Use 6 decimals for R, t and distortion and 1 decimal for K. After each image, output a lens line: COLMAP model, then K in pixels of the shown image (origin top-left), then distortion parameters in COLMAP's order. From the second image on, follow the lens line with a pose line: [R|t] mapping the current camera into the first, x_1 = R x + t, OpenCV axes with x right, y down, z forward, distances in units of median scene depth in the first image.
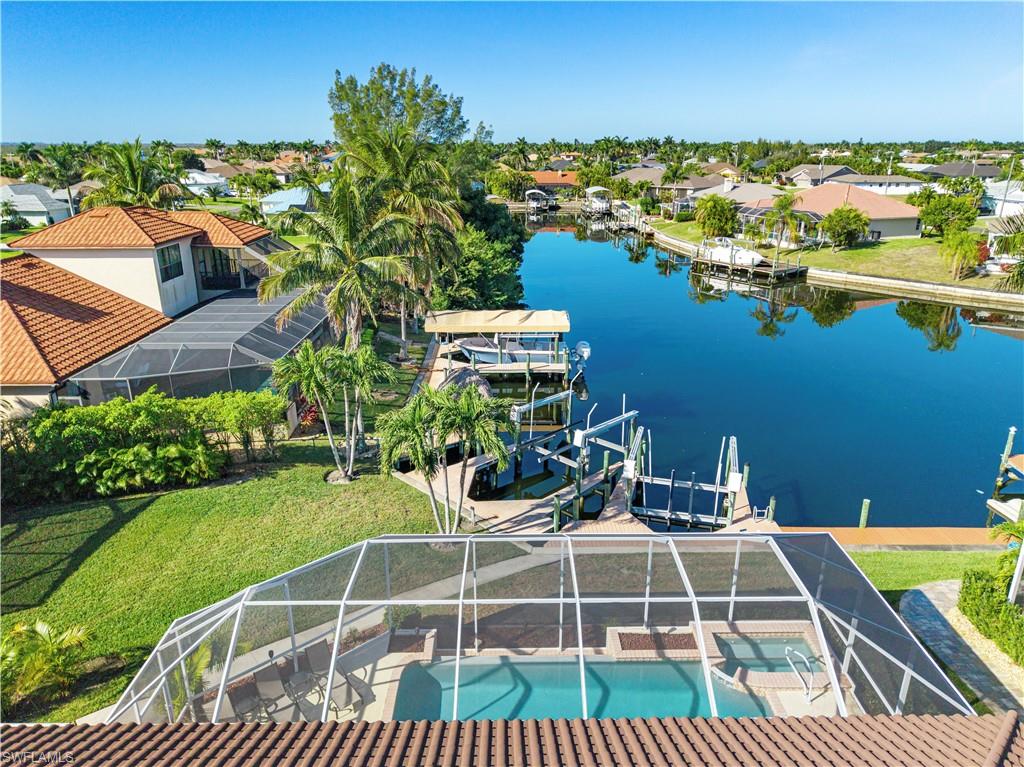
lens RADIAL K [[688.0, 0, 516.1], [0, 688.0, 386.9], [0, 0, 1]] dist [0.008411, -0.007971]
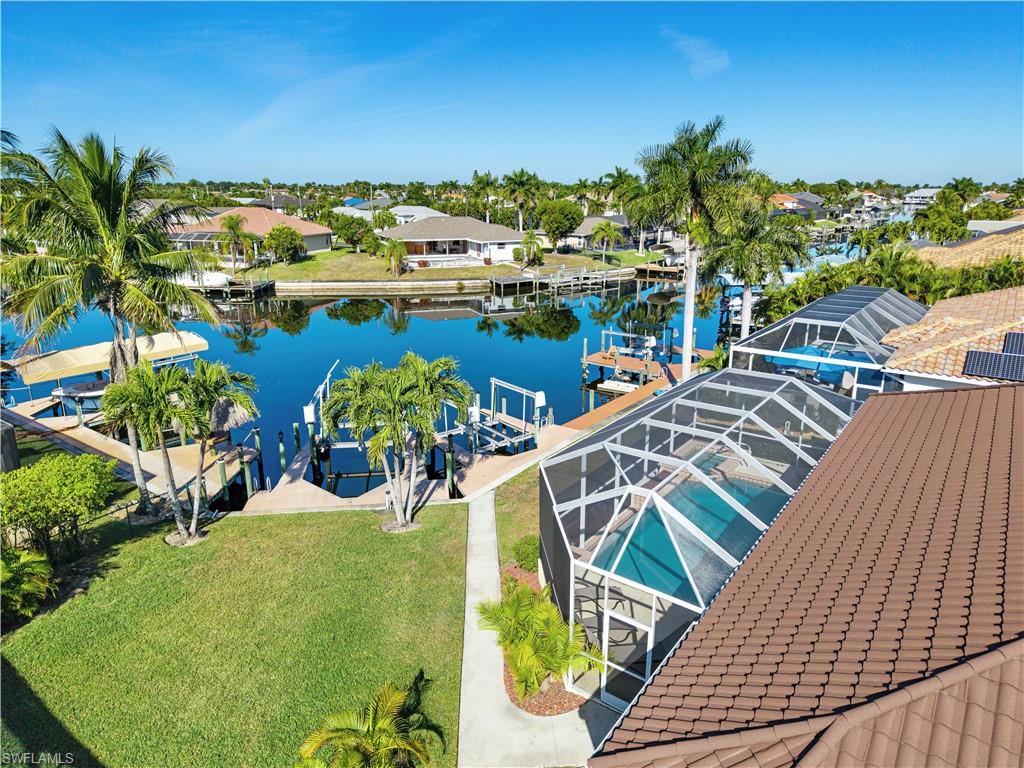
lens RADIAL K [[684.1, 0, 515.1], [0, 684.1, 386.4], [0, 0, 1]] dist [0.014803, -0.013932]
pose [[0.588685, -0.221485, 0.777428, -0.158569], [0.261832, 0.962129, 0.075840, 0.000911], [-0.764783, 0.158910, 0.624383, 0.051234]]
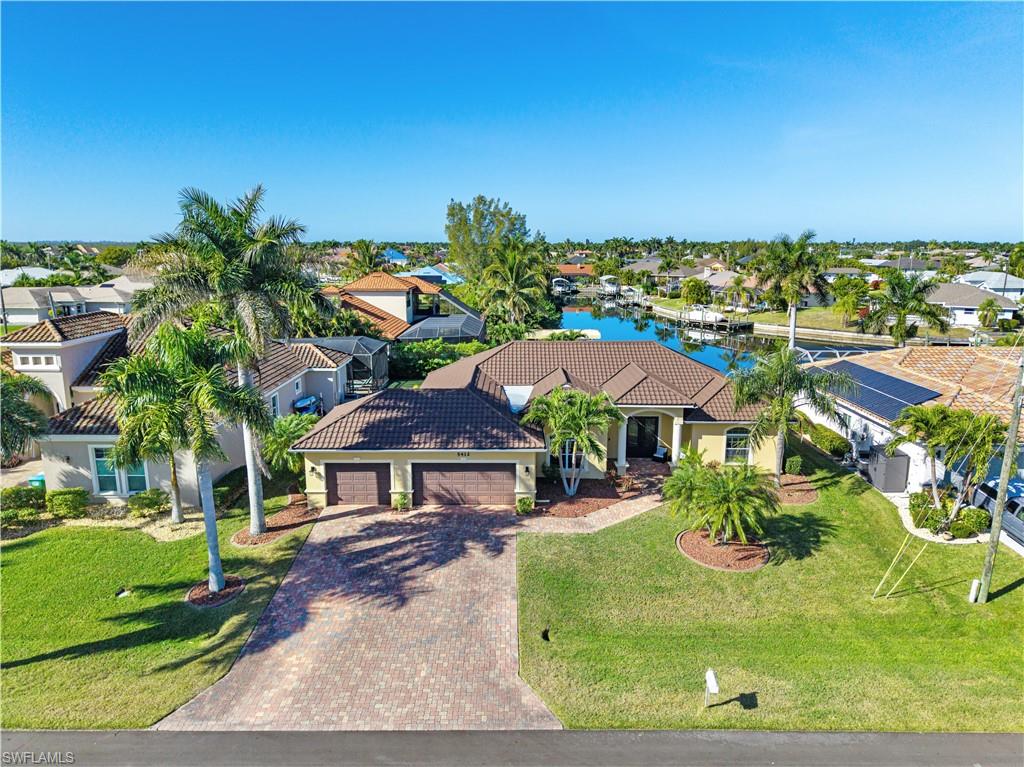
lens RADIAL K [[684.1, 0, 515.1], [0, 684.1, 385.9], [0, 0, 1]] dist [0.014803, -0.013932]
pose [[0.999852, 0.004430, -0.016634, -0.049036], [-0.006599, 0.991131, -0.132721, 0.116297], [0.015899, 0.132812, 0.991014, -0.332925]]
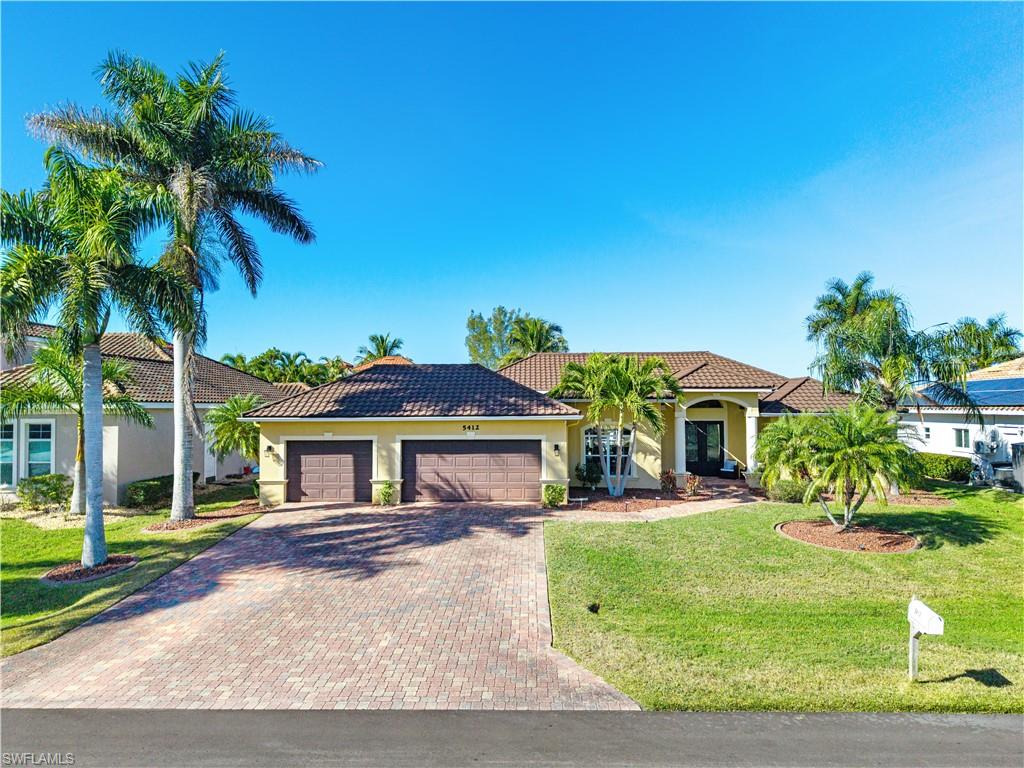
lens RADIAL K [[684.1, 0, 515.1], [0, 684.1, 386.4], [0, 0, 1]] dist [0.014803, -0.013932]
pose [[0.998808, -0.007097, -0.048285, -0.051043], [-0.010830, 0.932469, -0.361087, 0.169894], [0.047587, 0.361179, 0.931281, -0.251103]]
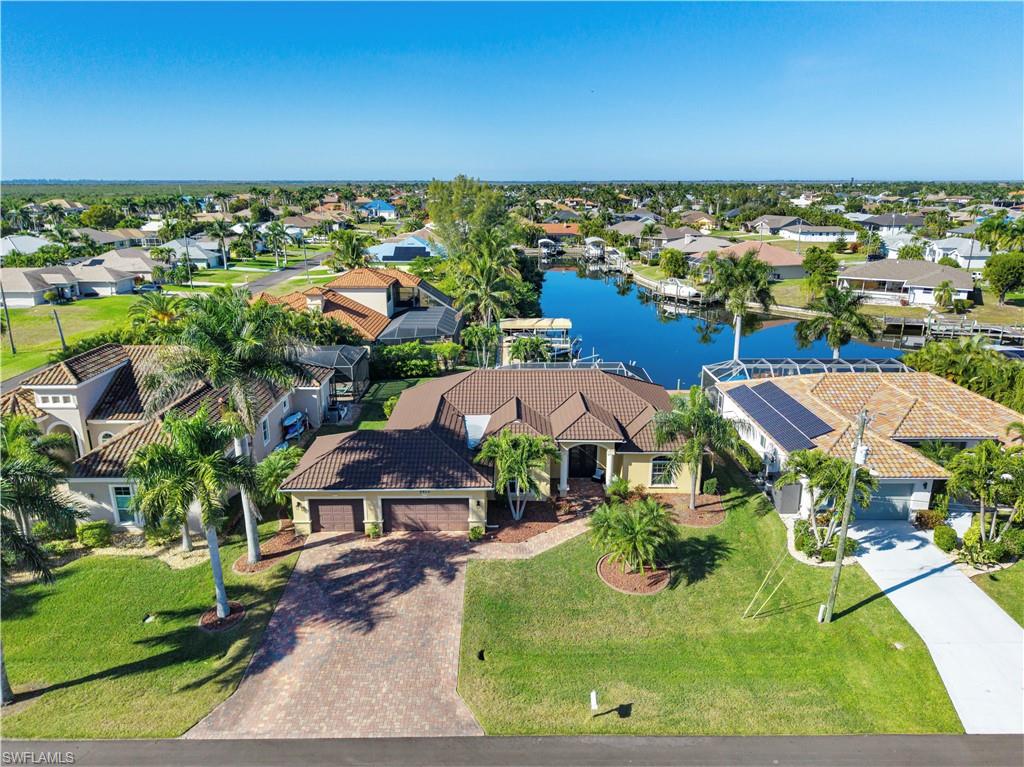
lens RADIAL K [[688.0, 0, 516.1], [0, 688.0, 386.9], [0, 0, 1]] dist [0.008411, -0.007971]
pose [[0.999980, 0.001553, -0.006096, -0.028127], [-0.001837, 0.998892, -0.047030, 0.072183], [0.006016, 0.047040, 0.998875, -0.390052]]
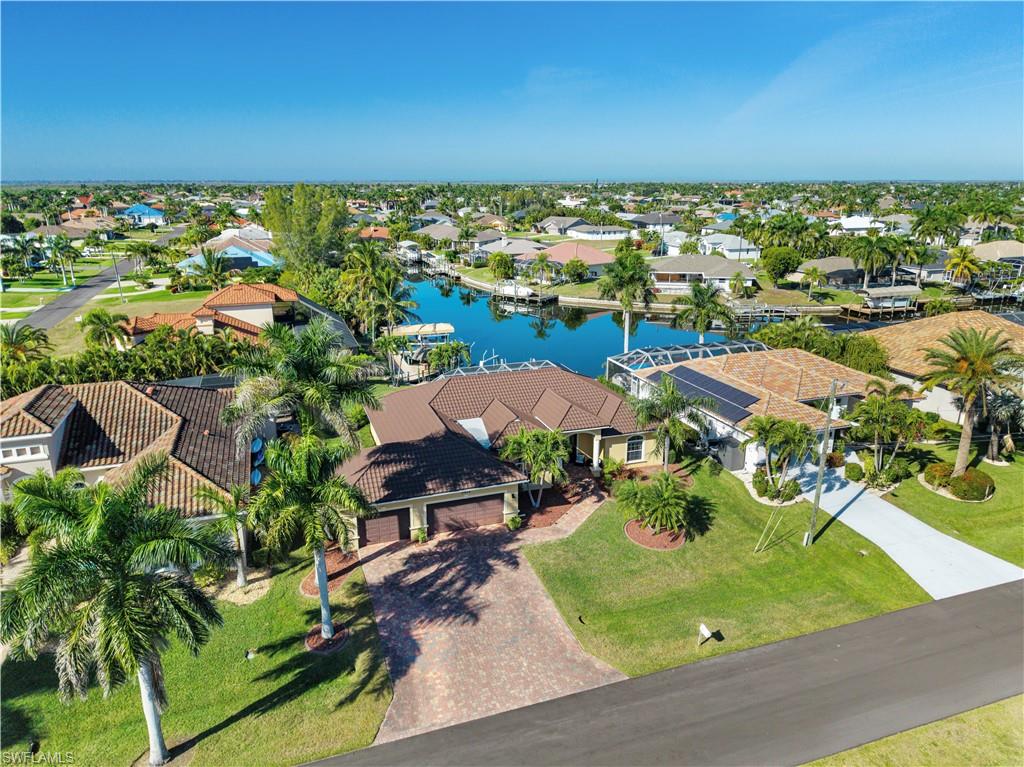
lens RADIAL K [[684.1, 0, 515.1], [0, 684.1, 385.9], [0, 0, 1]] dist [0.014803, -0.013932]
pose [[0.948273, -0.091387, 0.304018, -0.154136], [0.105766, 0.993903, -0.031135, 0.065654], [-0.299319, 0.061680, 0.952157, -0.408130]]
